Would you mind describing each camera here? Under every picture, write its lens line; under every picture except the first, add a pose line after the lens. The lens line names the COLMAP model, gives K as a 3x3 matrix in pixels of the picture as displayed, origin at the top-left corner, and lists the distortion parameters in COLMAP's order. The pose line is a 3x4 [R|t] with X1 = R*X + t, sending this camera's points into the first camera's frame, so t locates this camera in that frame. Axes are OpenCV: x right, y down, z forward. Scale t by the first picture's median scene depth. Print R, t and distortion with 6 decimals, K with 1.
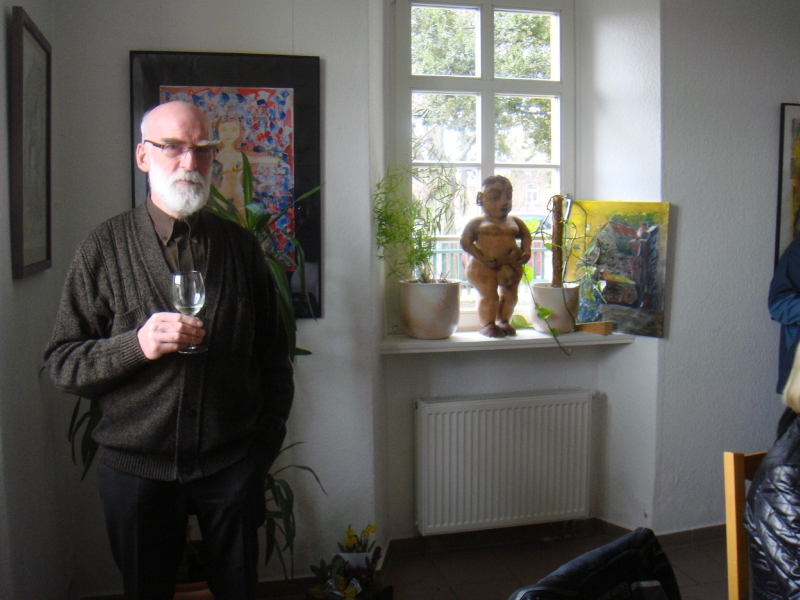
lens RADIAL K [[951.0, 0, 400.0], [0, 951.0, 300.0], [0, 0, 1]] dist [-0.090621, -0.003140]
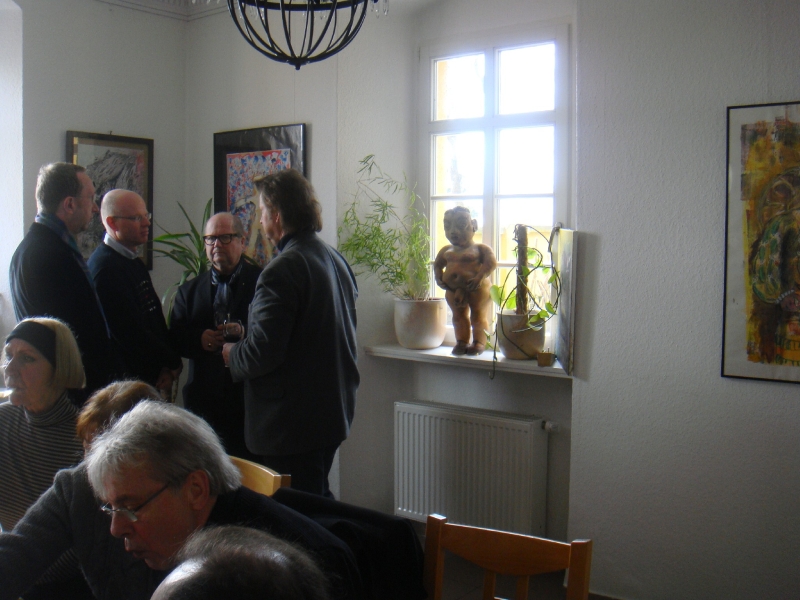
lens RADIAL K [[951.0, 0, 400.0], [0, 951.0, 300.0], [0, 0, 1]] dist [-0.090621, -0.003140]
pose [[0.531514, 0.066303, -0.844450, 0.999214], [-0.077284, 0.996570, 0.029603, -0.050723], [0.843516, 0.049528, 0.534815, 0.360363]]
